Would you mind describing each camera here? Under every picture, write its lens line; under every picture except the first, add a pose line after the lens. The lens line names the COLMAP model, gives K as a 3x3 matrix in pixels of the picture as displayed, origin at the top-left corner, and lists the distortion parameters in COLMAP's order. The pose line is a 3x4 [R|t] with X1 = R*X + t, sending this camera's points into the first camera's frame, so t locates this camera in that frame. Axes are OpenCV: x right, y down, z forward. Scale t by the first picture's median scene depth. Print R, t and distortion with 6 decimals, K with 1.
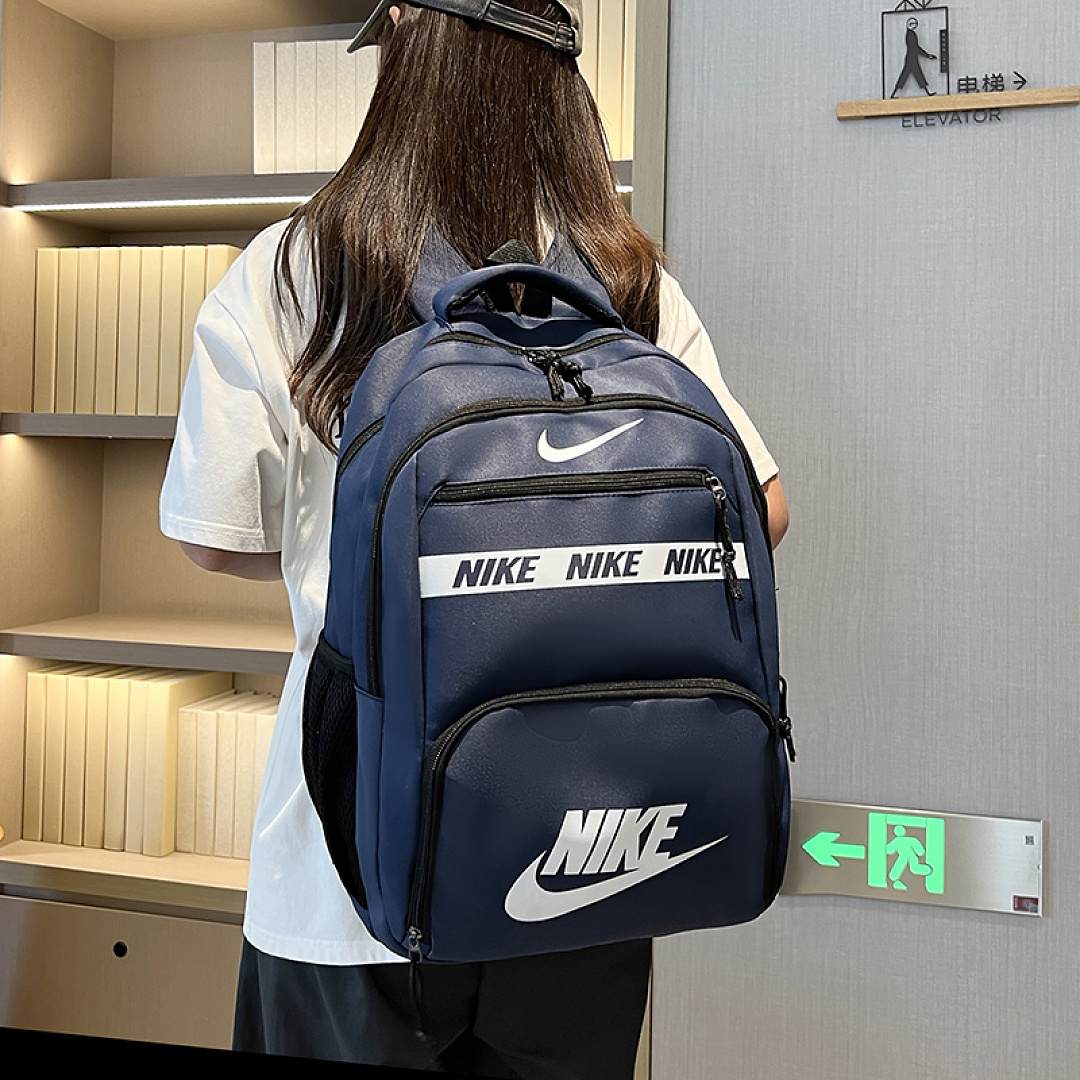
lens RADIAL K [[1405.6, 0, 496.4], [0, 1405.6, 472.1], [0, 0, 1]] dist [-0.011124, 0.000000]
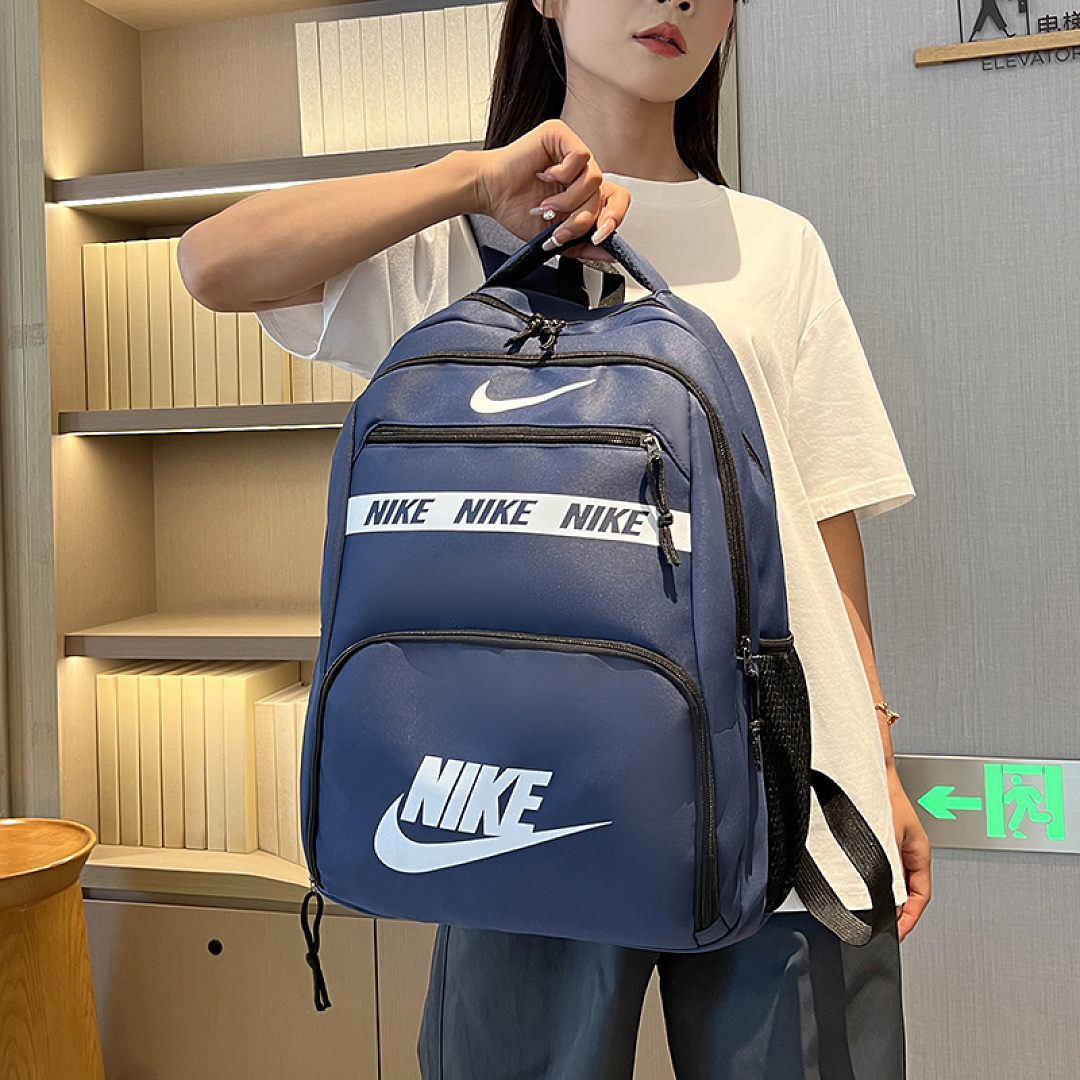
lens RADIAL K [[1405.6, 0, 461.5], [0, 1405.6, 478.7], [0, 0, 1]] dist [-0.011124, 0.000000]
pose [[0.998584, -0.052349, 0.009486, -0.098411], [0.052288, 0.998610, 0.006562, 0.015127], [-0.009816, -0.006057, 0.999933, 0.014650]]
